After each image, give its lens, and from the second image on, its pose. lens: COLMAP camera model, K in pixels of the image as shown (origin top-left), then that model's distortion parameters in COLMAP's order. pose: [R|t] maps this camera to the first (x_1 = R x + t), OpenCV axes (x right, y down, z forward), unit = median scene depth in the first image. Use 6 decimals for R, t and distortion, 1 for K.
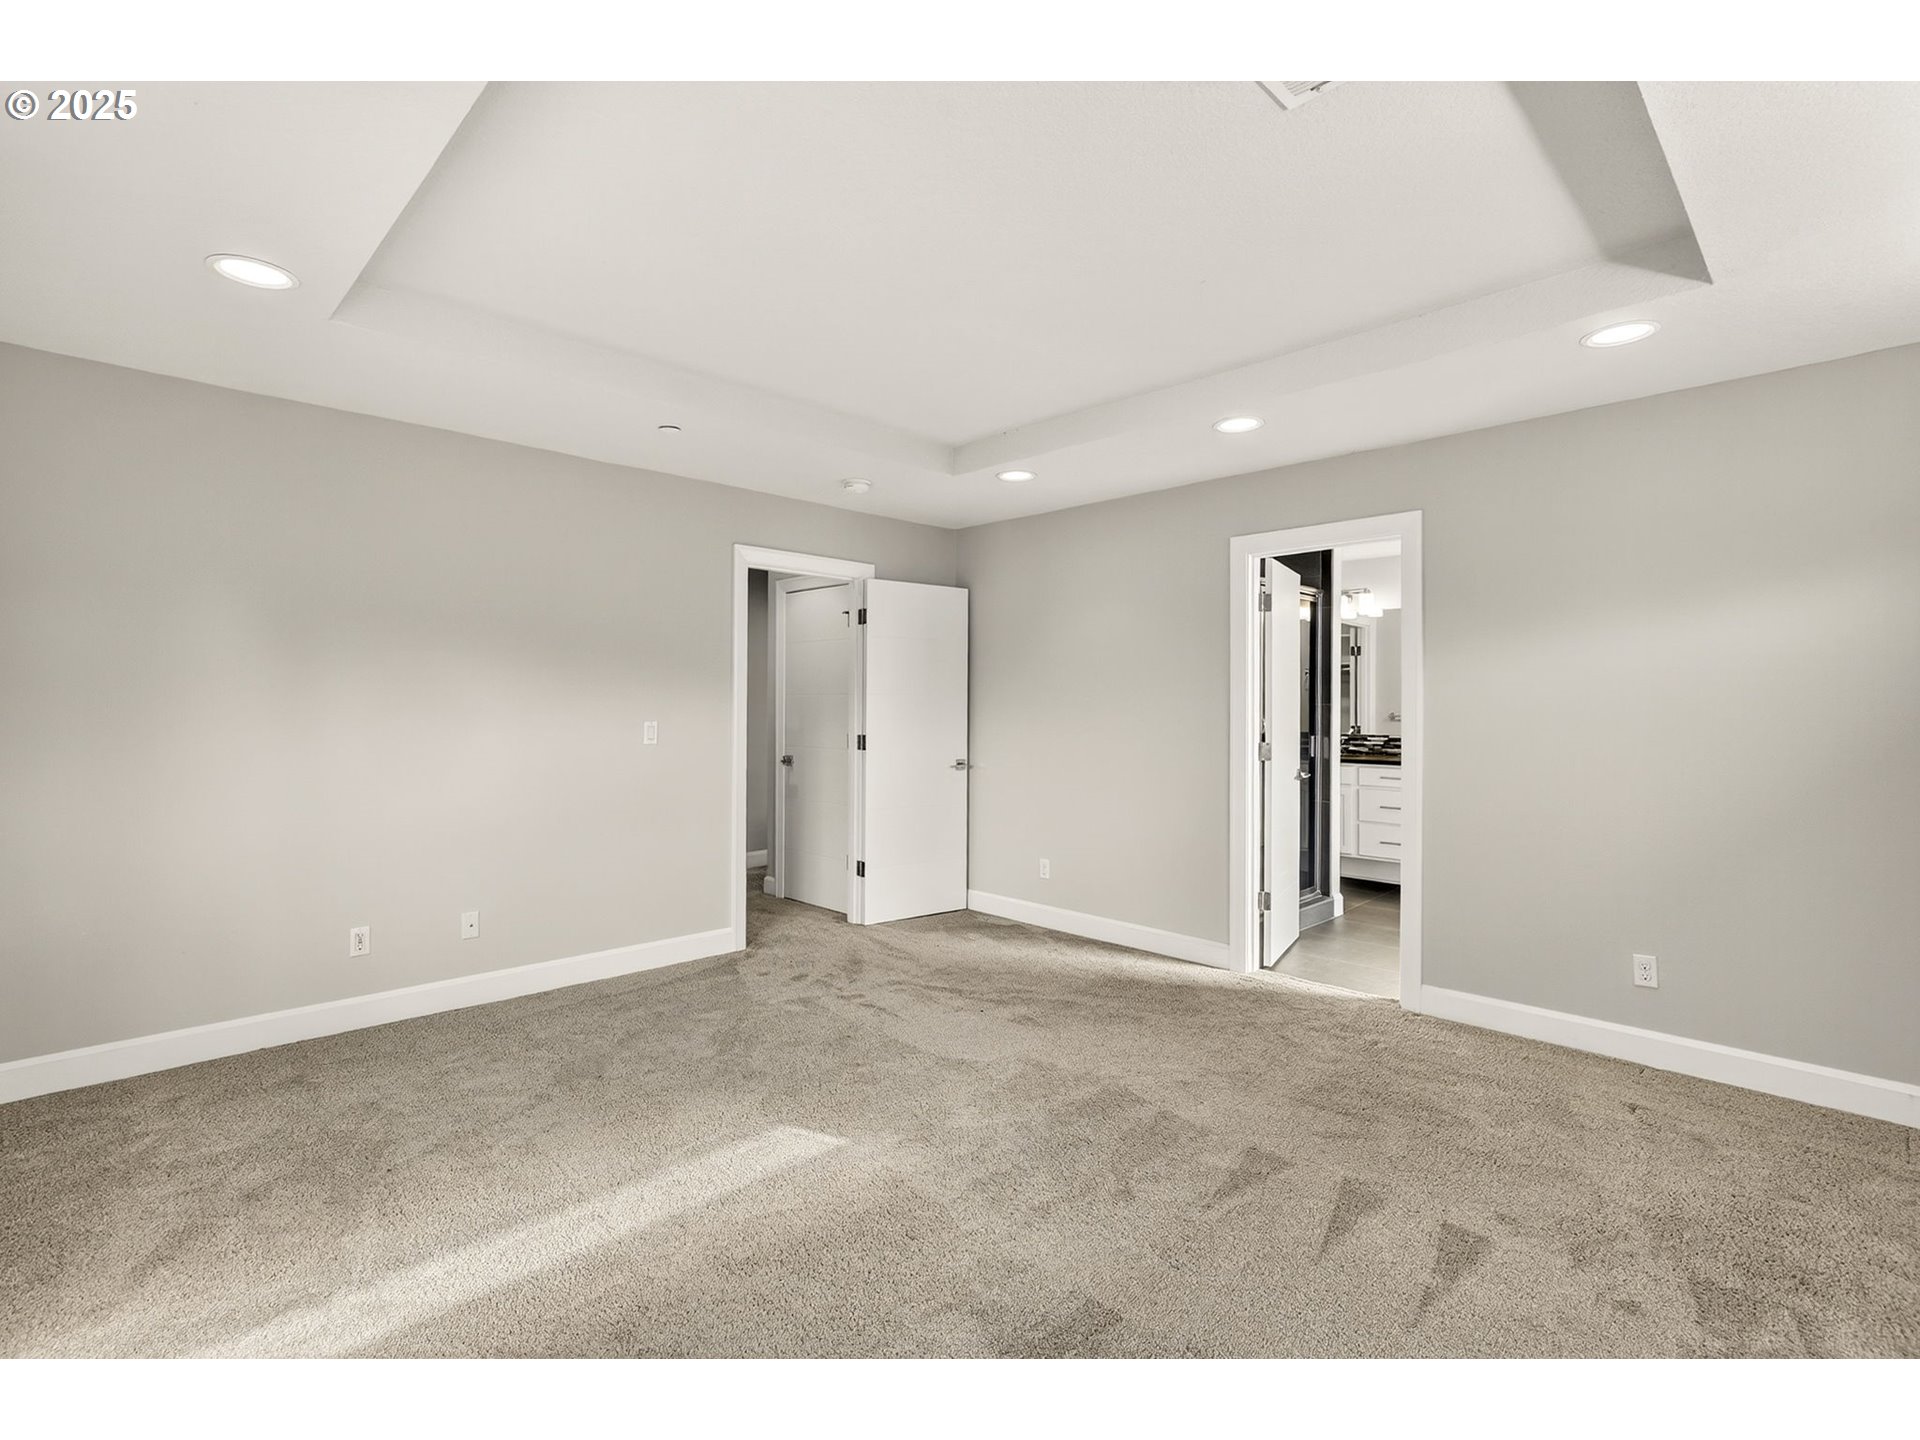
lens RADIAL K [[898.6, 0, 960.0], [0, 898.6, 720.0], [0, 0, 1]] dist [-0.016215, 0.000518]
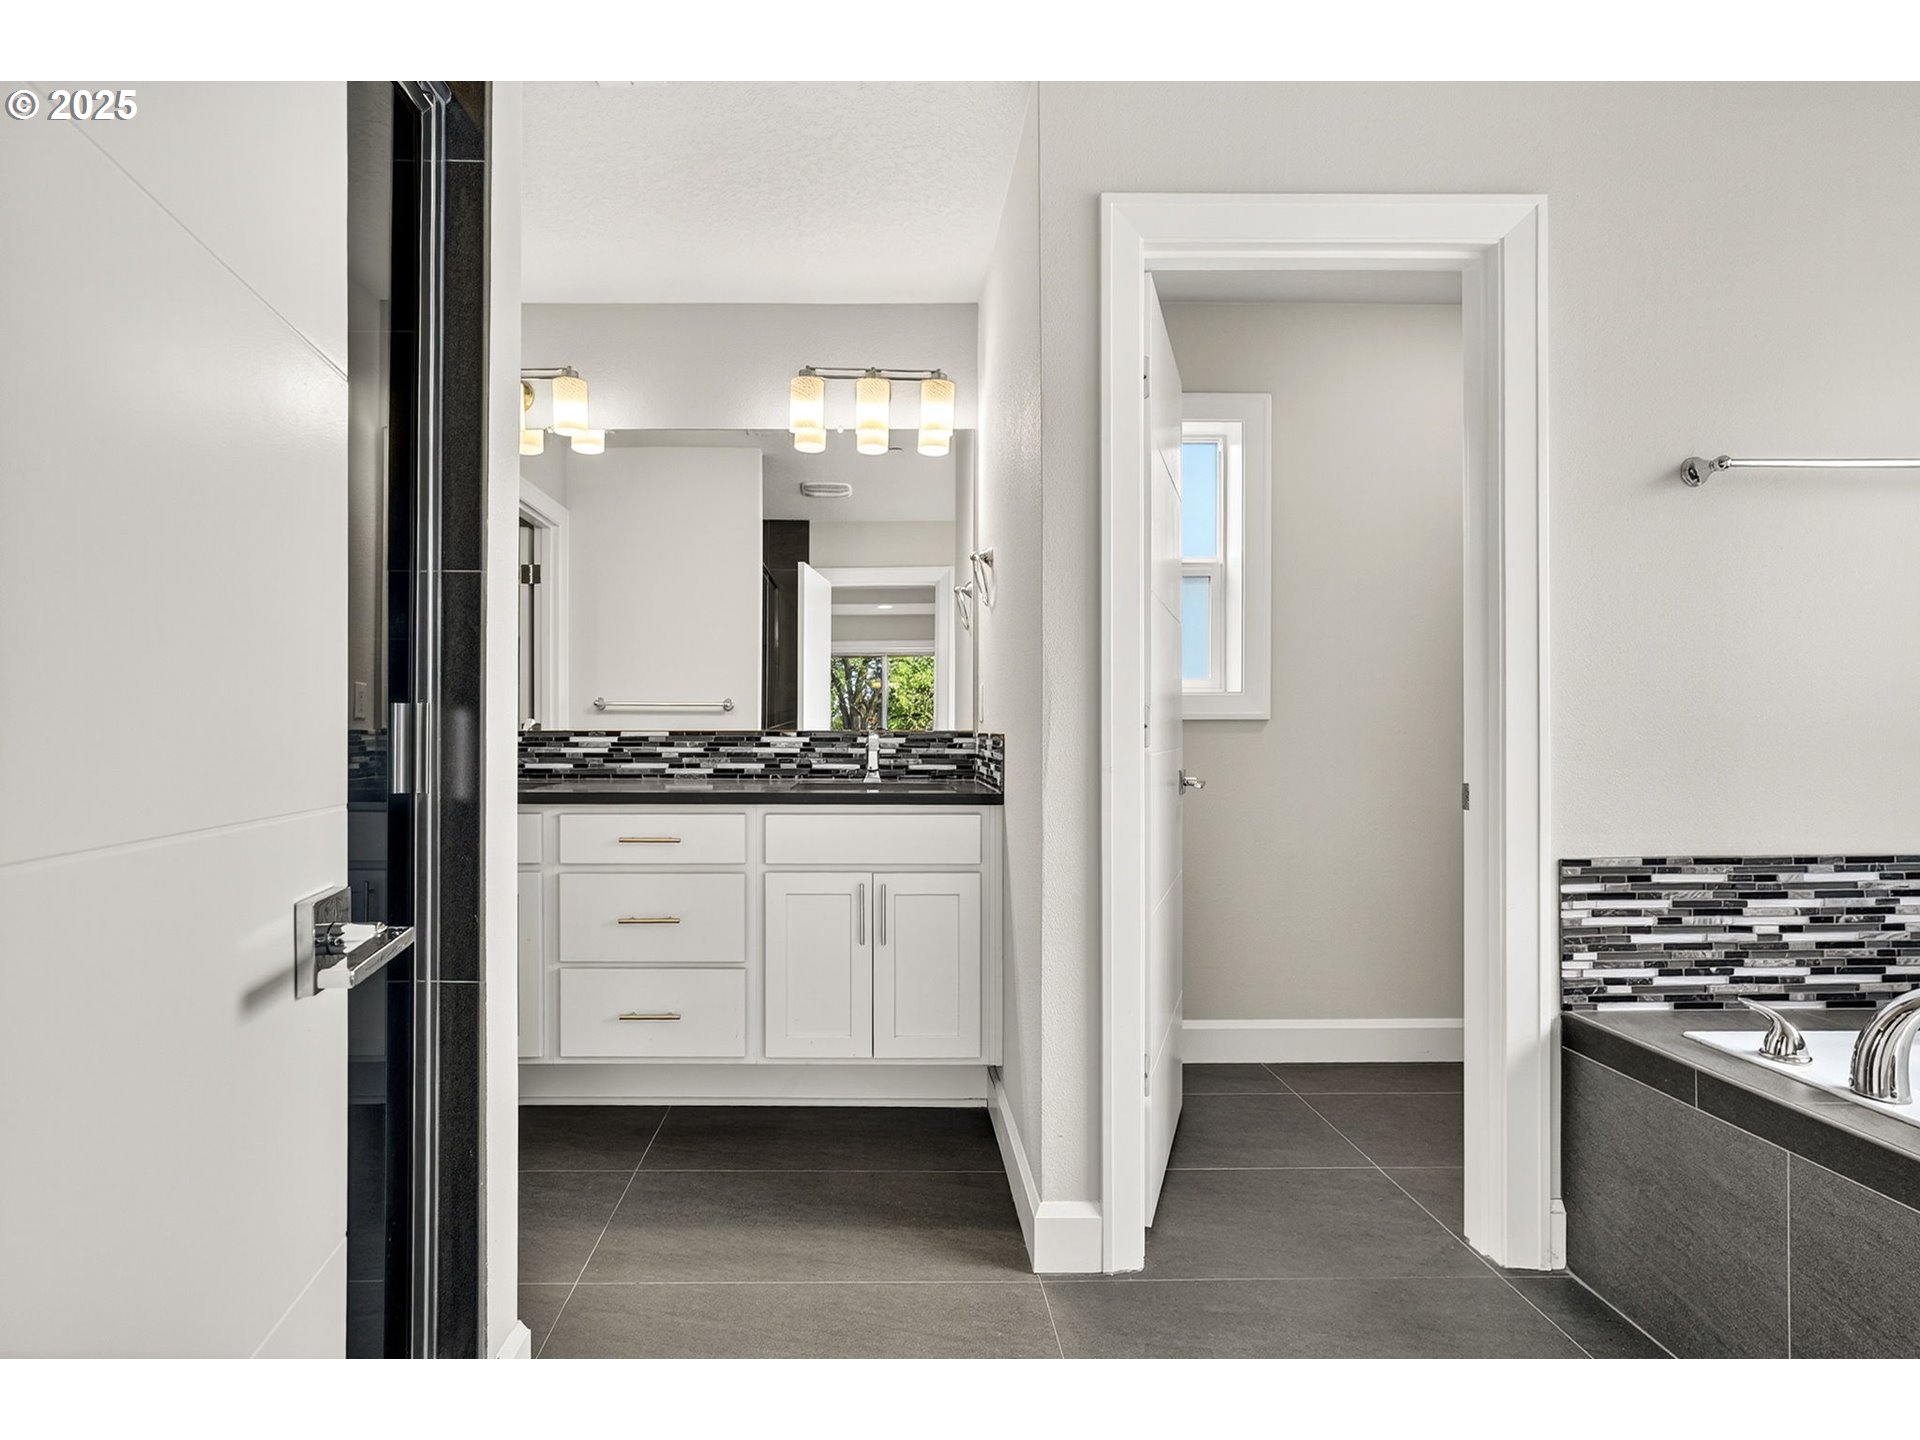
lens RADIAL K [[898.6, 0, 960.0], [0, 898.6, 720.0], [0, 0, 1]] dist [-0.016215, 0.000518]
pose [[0.629096, 0.007780, 0.777289, 0.271157], [0.013834, 0.999680, -0.021202, 0.025051], [-0.777205, 0.024091, 0.628786, 0.659897]]
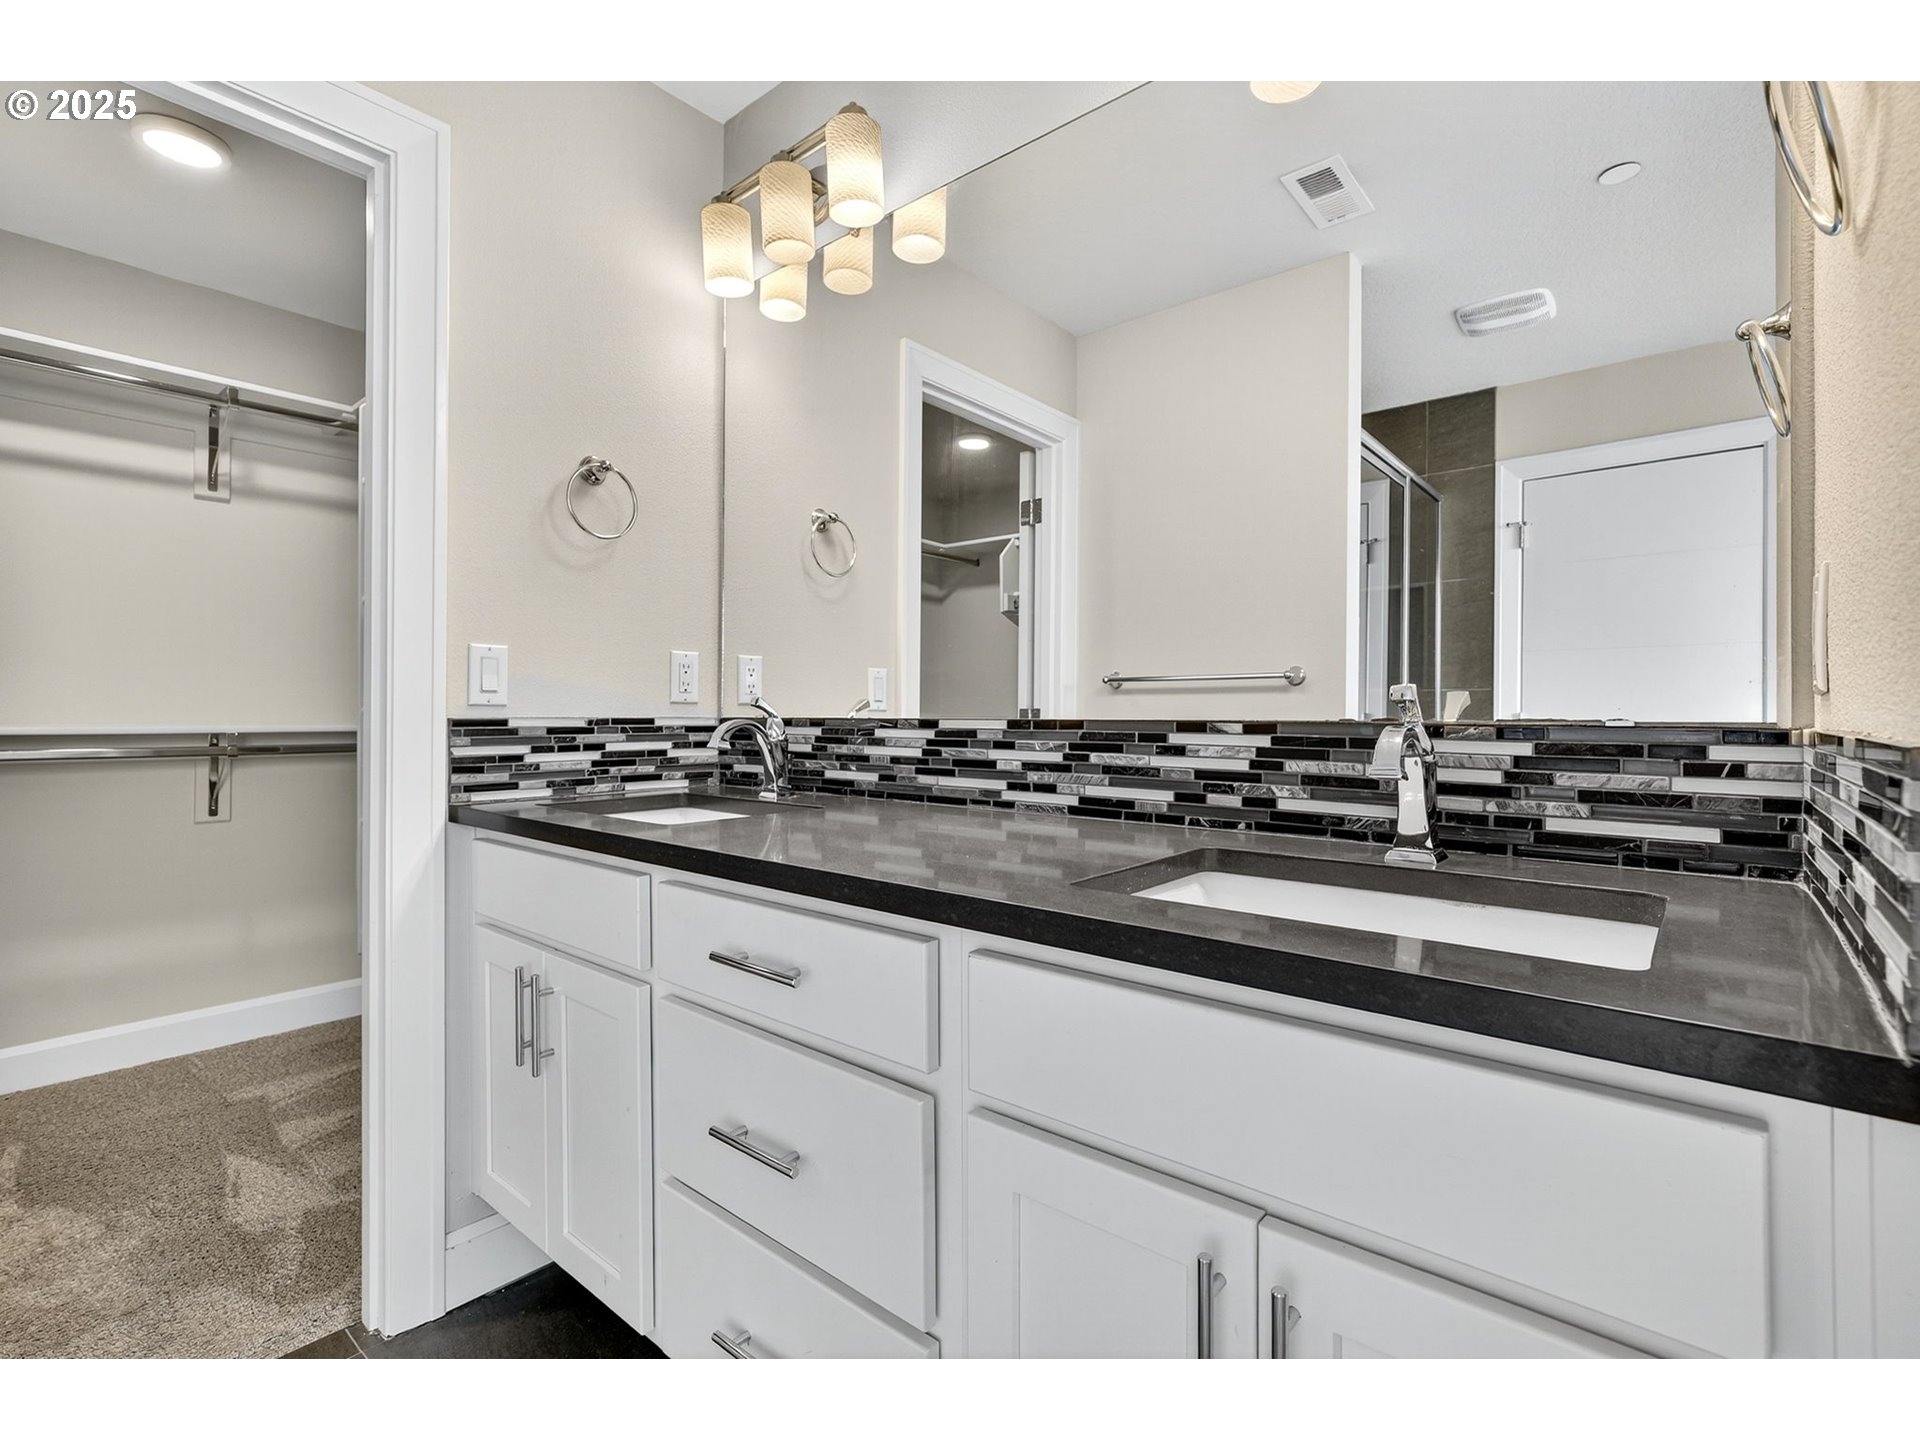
lens RADIAL K [[898.6, 0, 960.0], [0, 898.6, 720.0], [0, 0, 1]] dist [-0.016215, 0.000518]
pose [[0.994953, 0.000898, 0.100337, 0.499272], [0.000294, 0.999930, -0.011868, 0.021803], [-0.100341, 0.011837, 0.994883, 0.825862]]
